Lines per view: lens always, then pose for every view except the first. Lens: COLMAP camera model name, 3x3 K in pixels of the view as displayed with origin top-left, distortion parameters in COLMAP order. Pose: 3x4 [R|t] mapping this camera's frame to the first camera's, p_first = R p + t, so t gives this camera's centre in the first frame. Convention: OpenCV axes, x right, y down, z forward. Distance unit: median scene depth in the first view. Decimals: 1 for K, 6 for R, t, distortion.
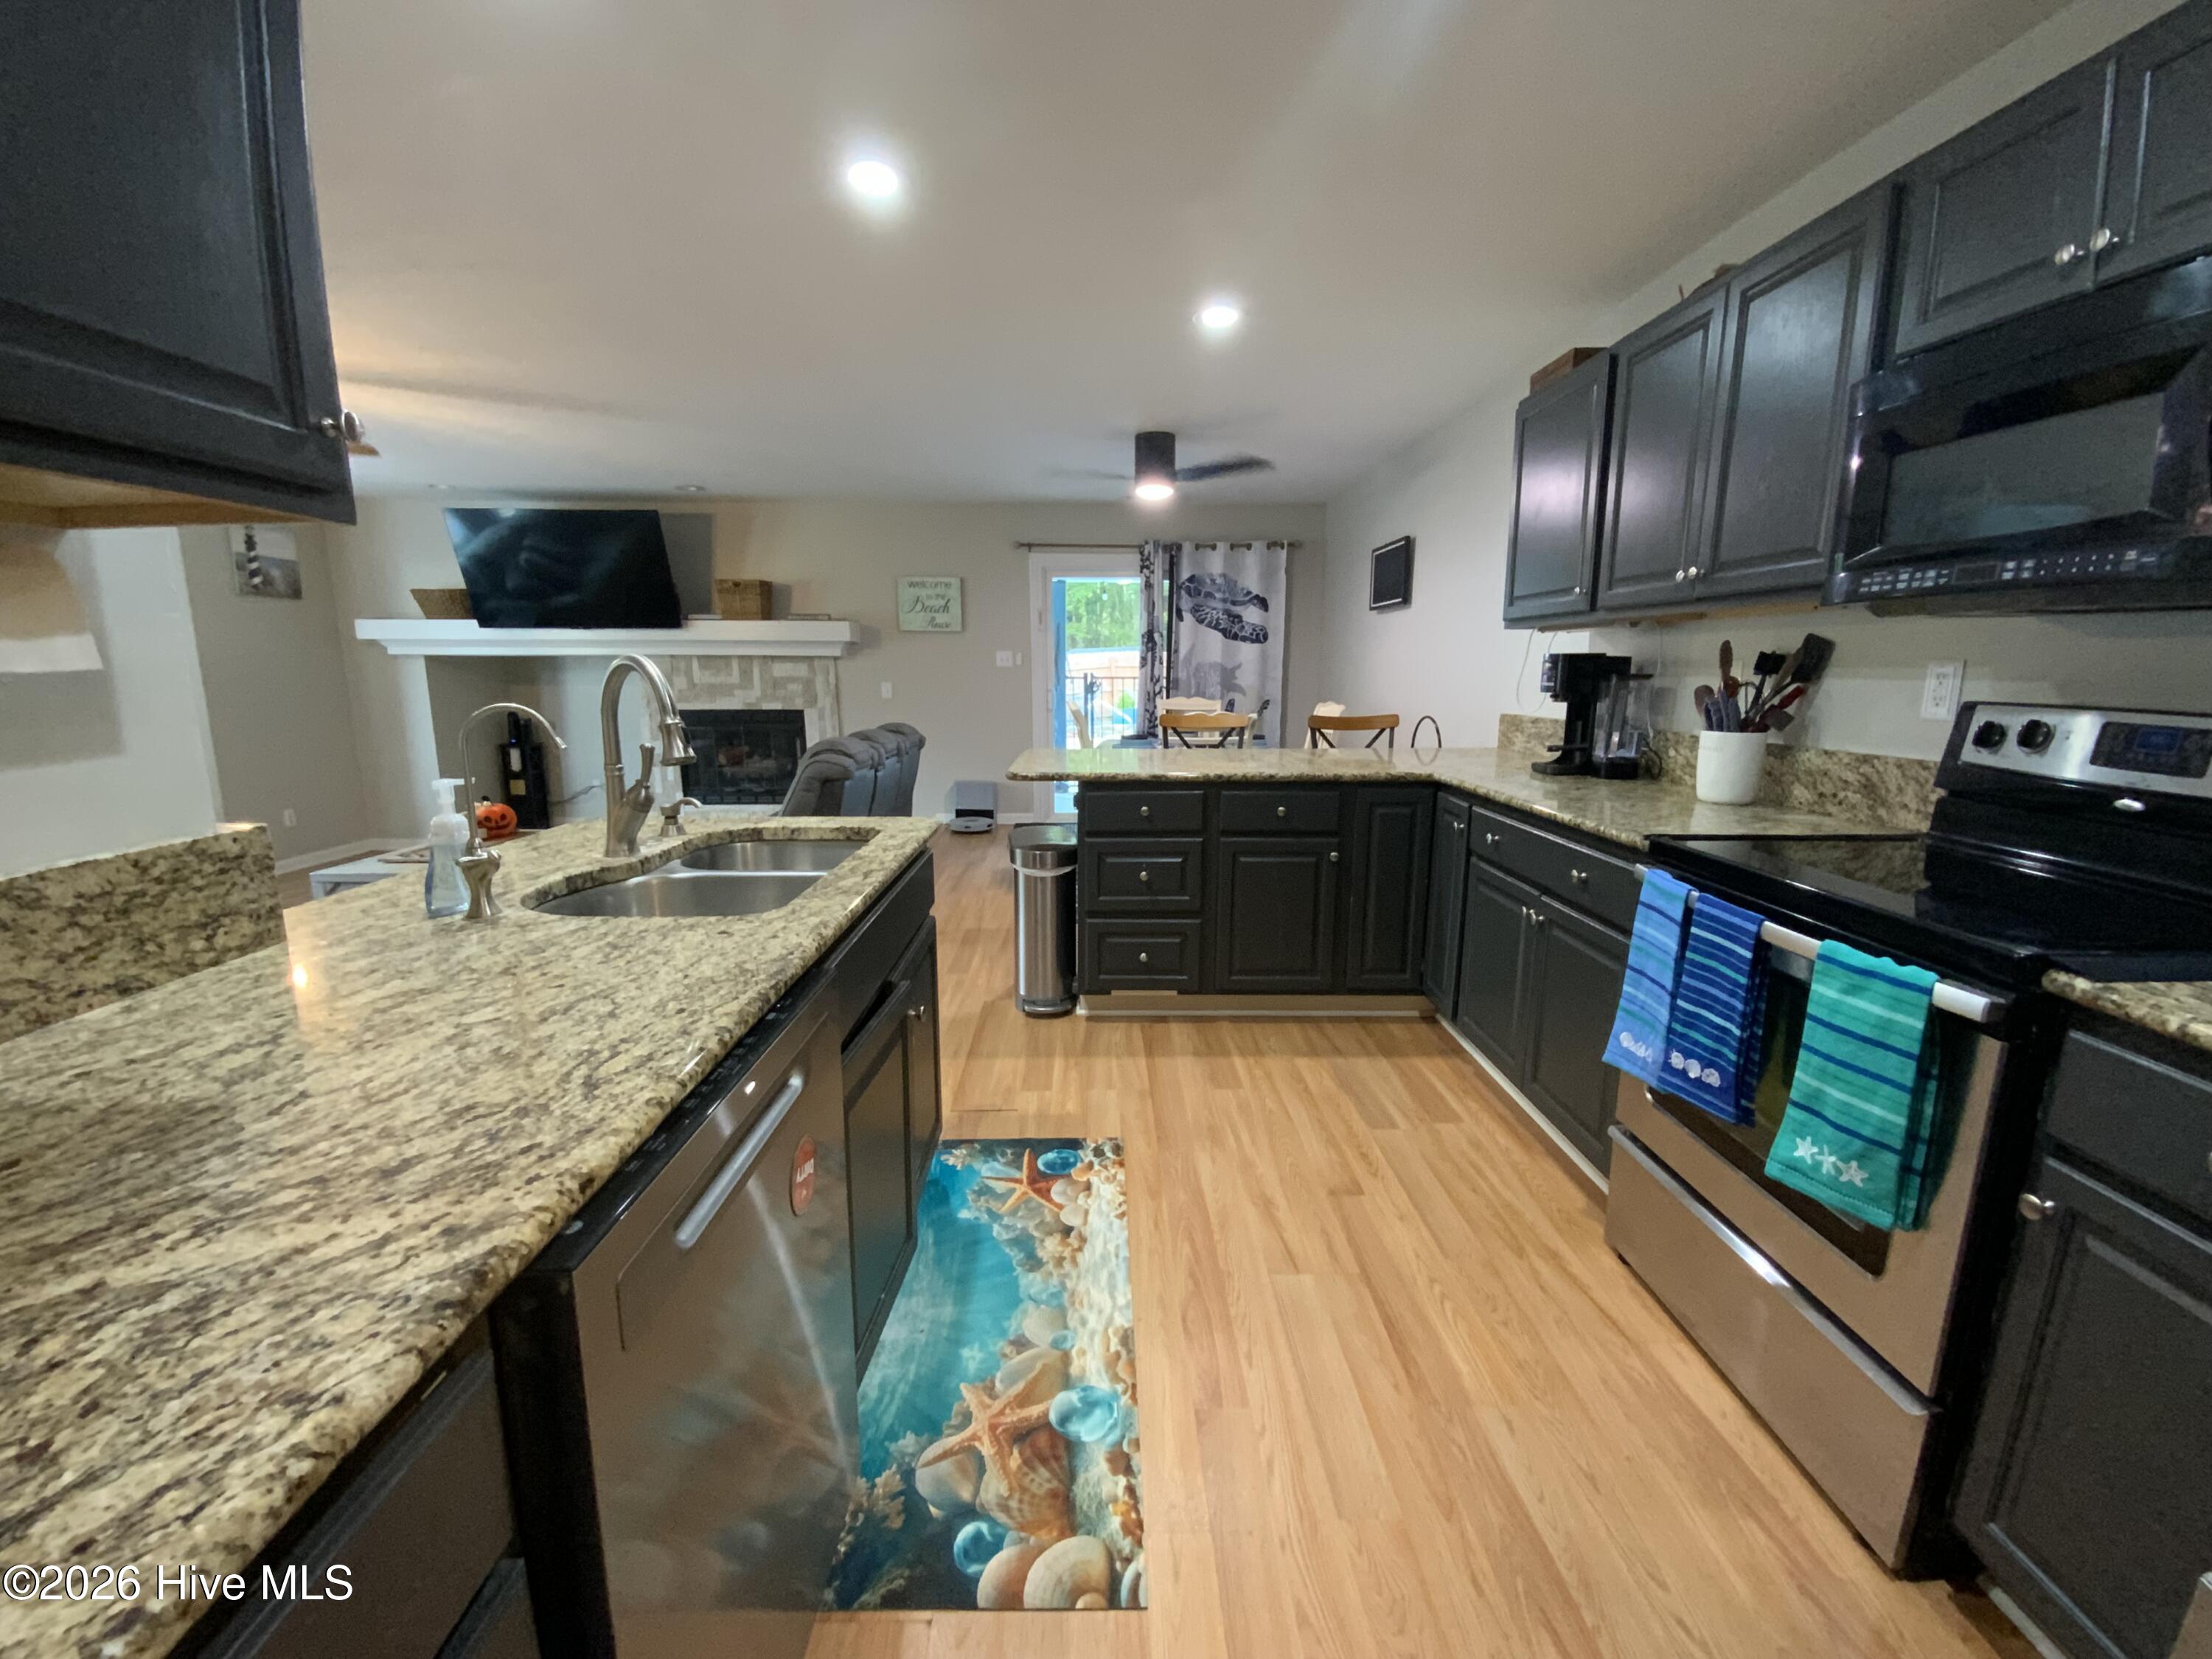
lens RADIAL K [[894.2, 0, 1106.0], [0, 894.2, 829.5], [0, 0, 1]] dist [0.030532, -0.021998]
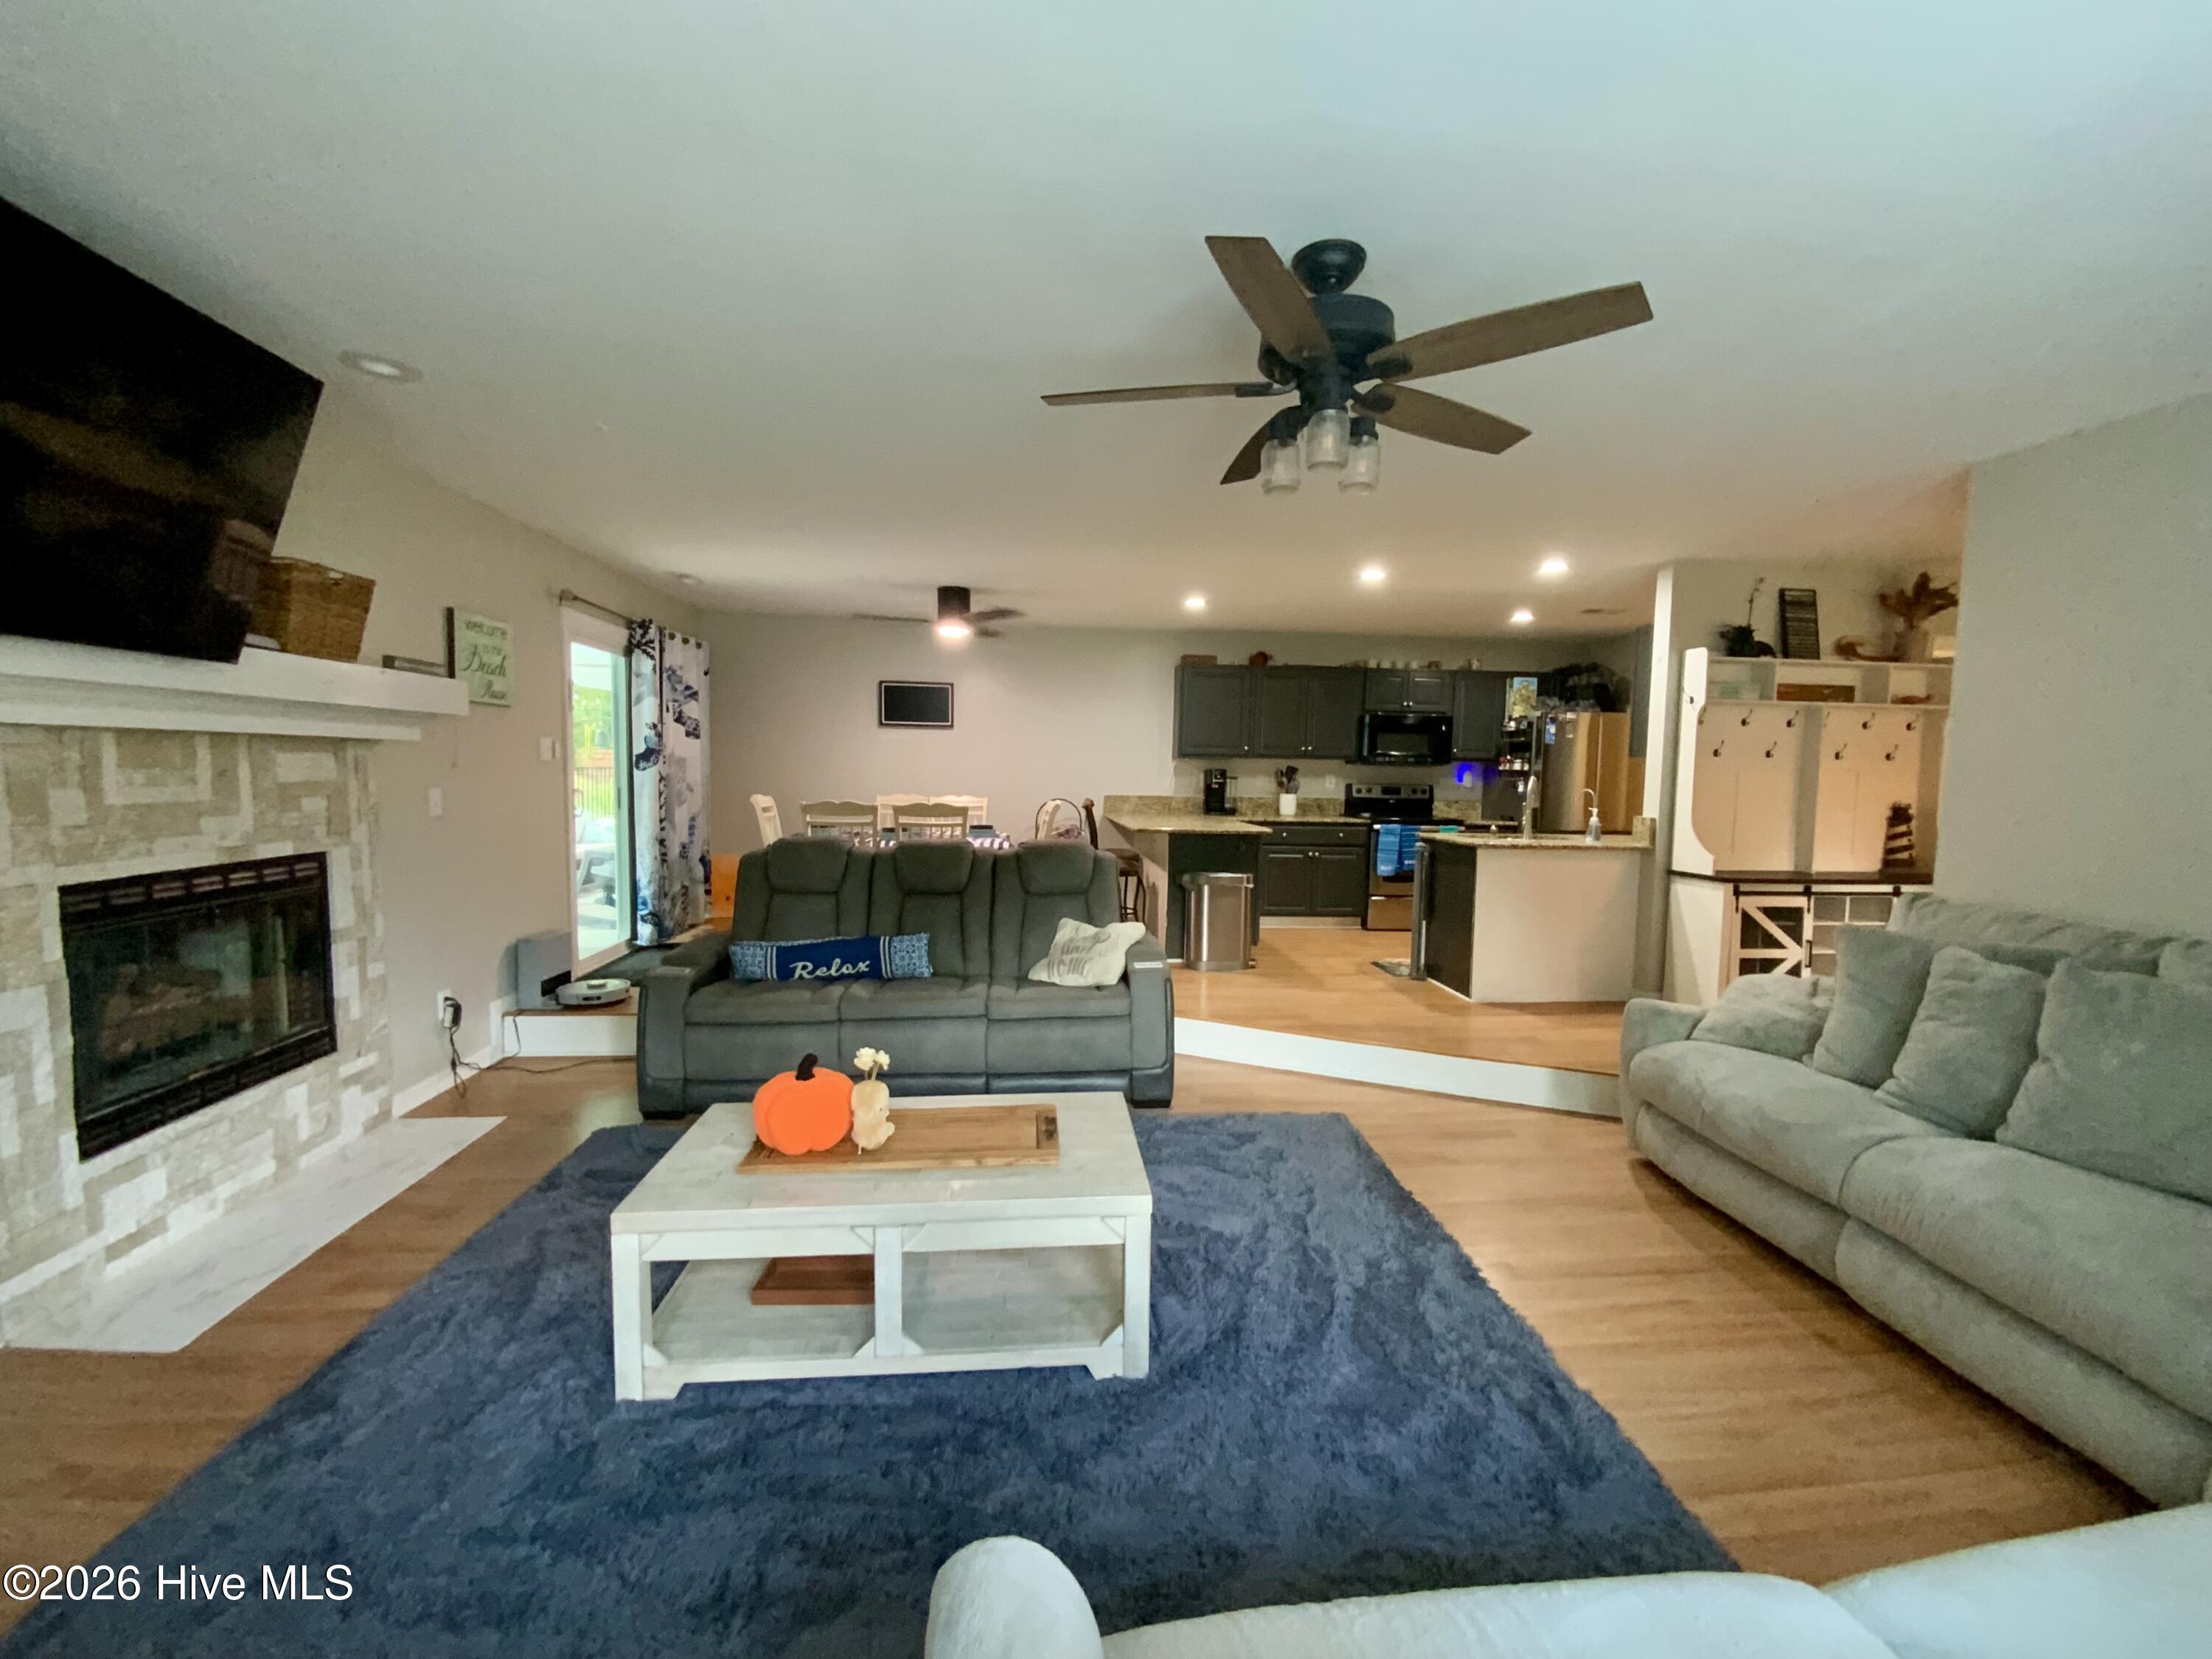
lens RADIAL K [[894.2, 0, 1106.0], [0, 894.2, 829.5], [0, 0, 1]] dist [0.030532, -0.021998]
pose [[-0.086940, -0.067235, 0.993942, -0.871463], [0.160274, 0.983779, 0.080567, -0.121901], [-0.983236, 0.166307, -0.074754, 0.662487]]
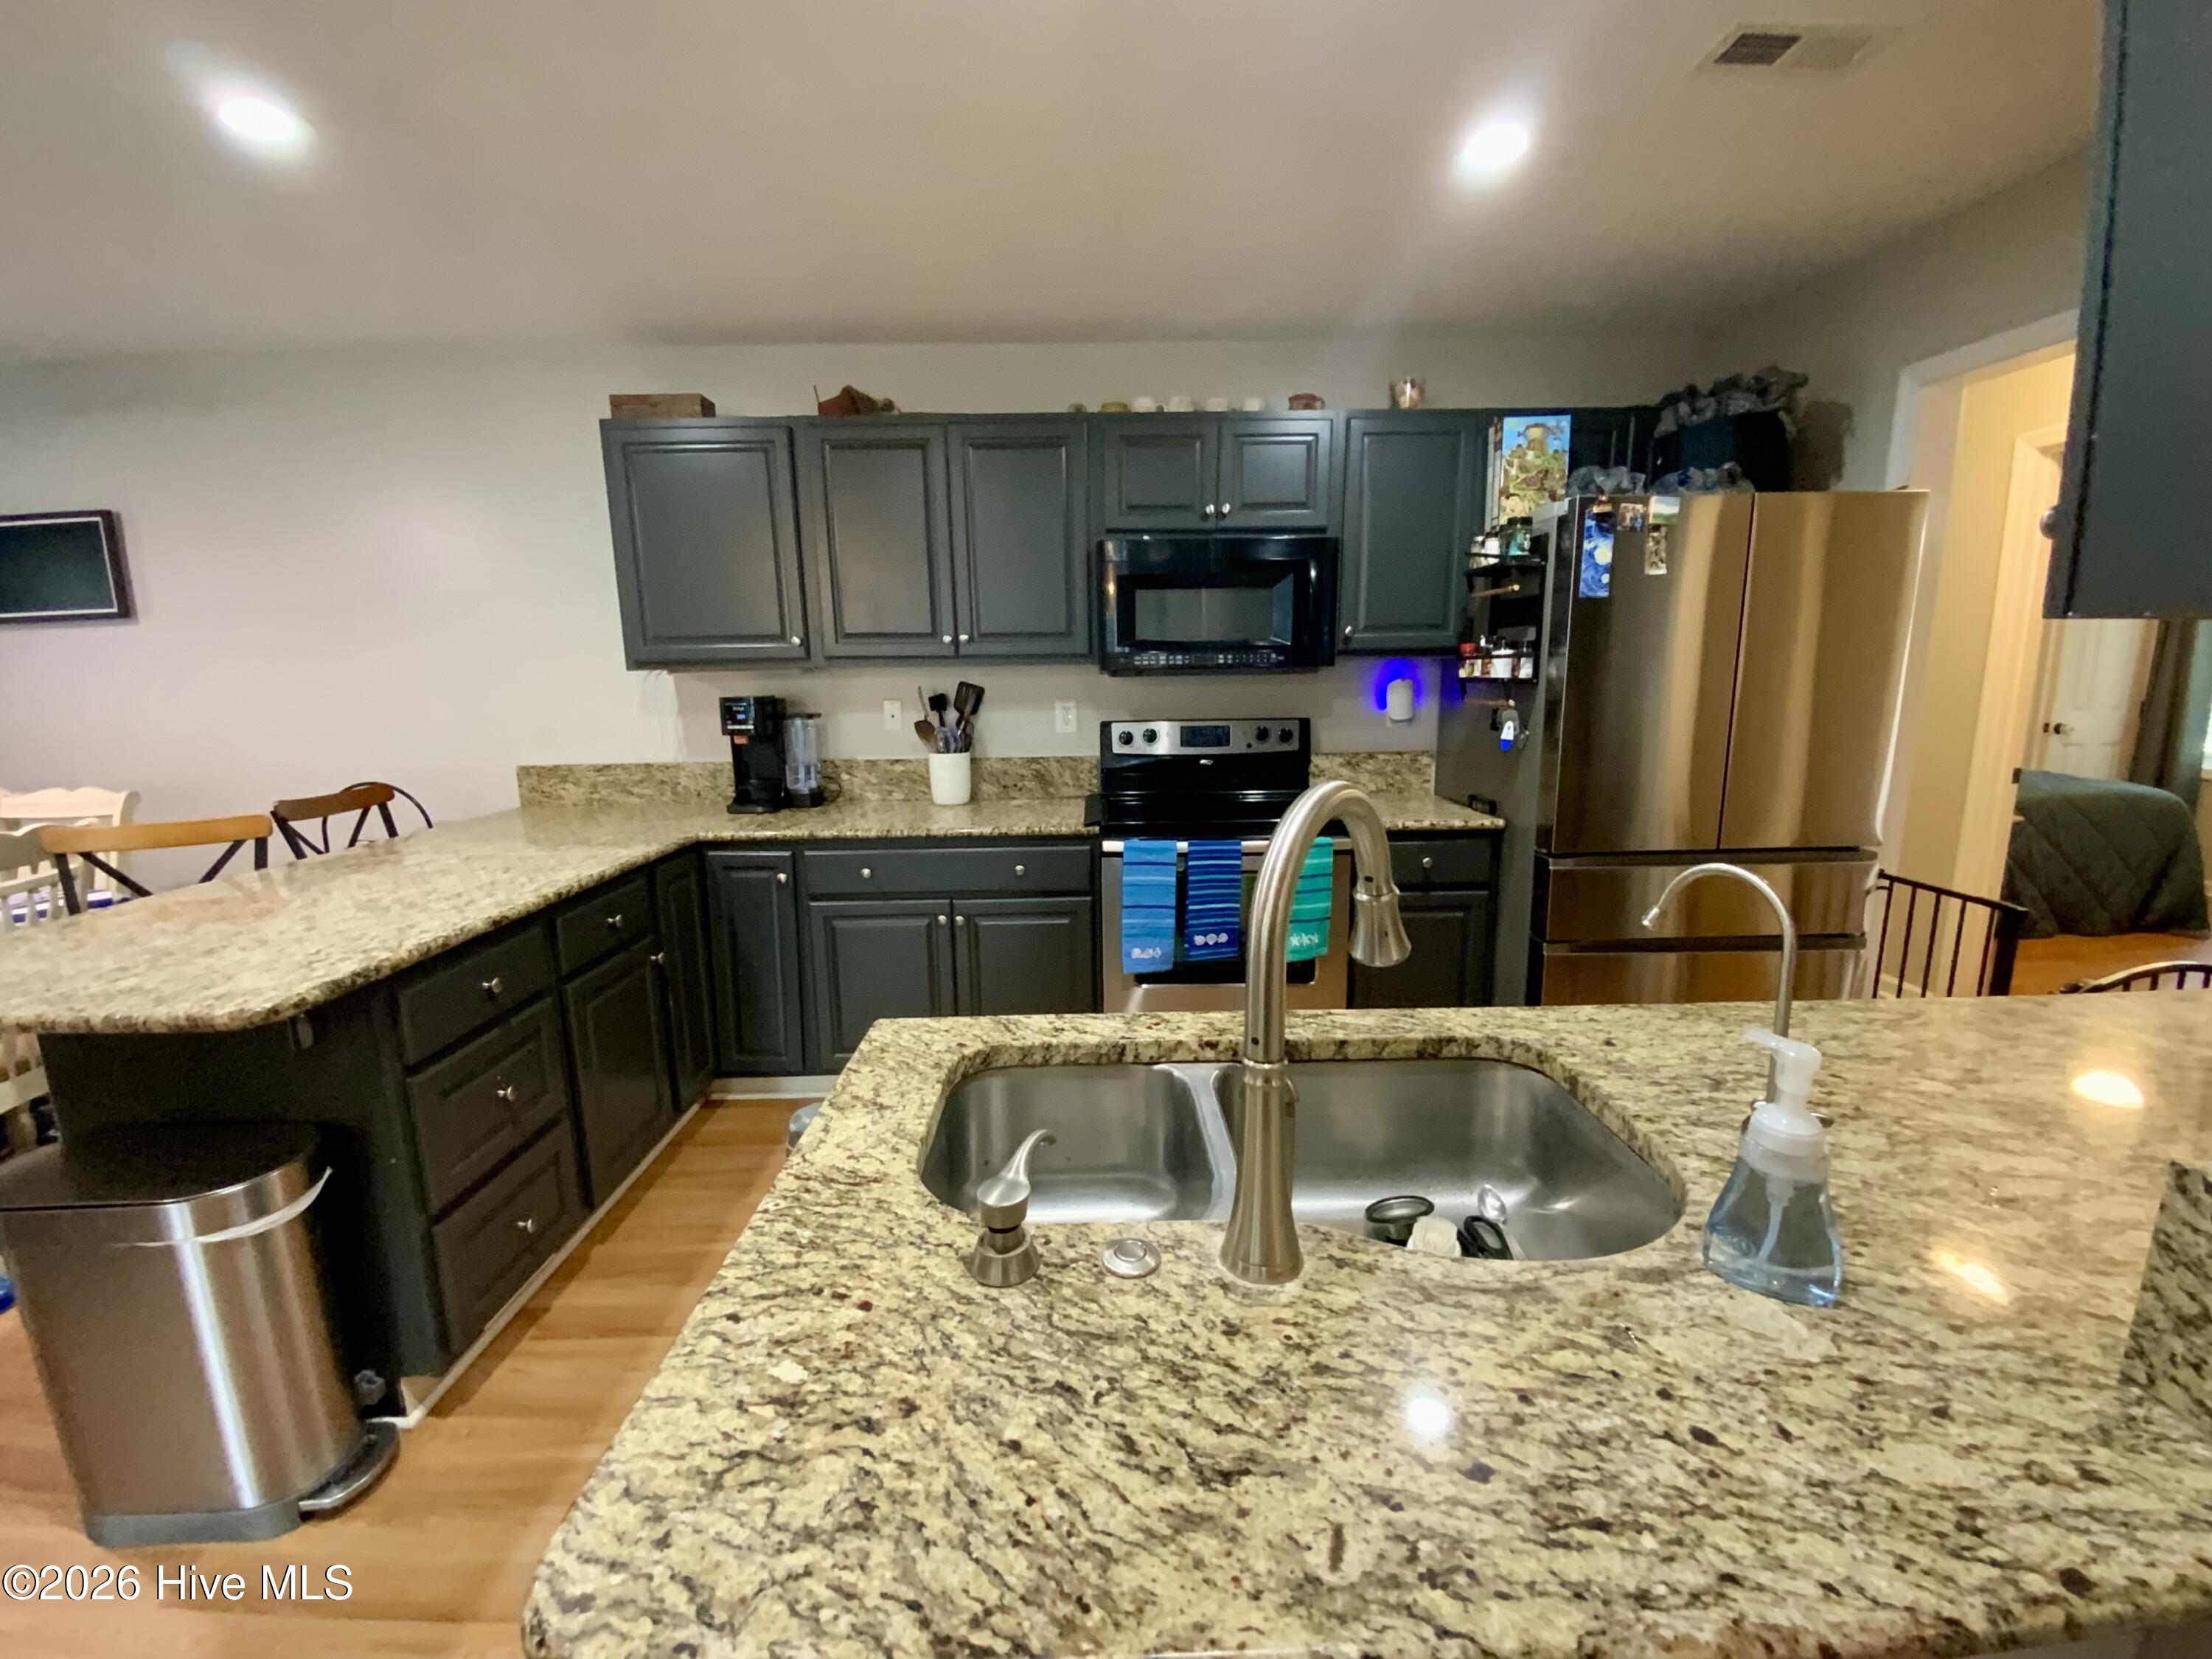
lens RADIAL K [[888.9, 0, 1110.5], [0, 888.9, 831.9], [0, 0, 1]] dist [0.012701, -0.012703]
pose [[-0.011417, -0.177524, 0.984050, -0.227554], [0.193362, 0.965147, 0.176357, -0.062631], [-0.981061, 0.192291, 0.023307, 0.256081]]
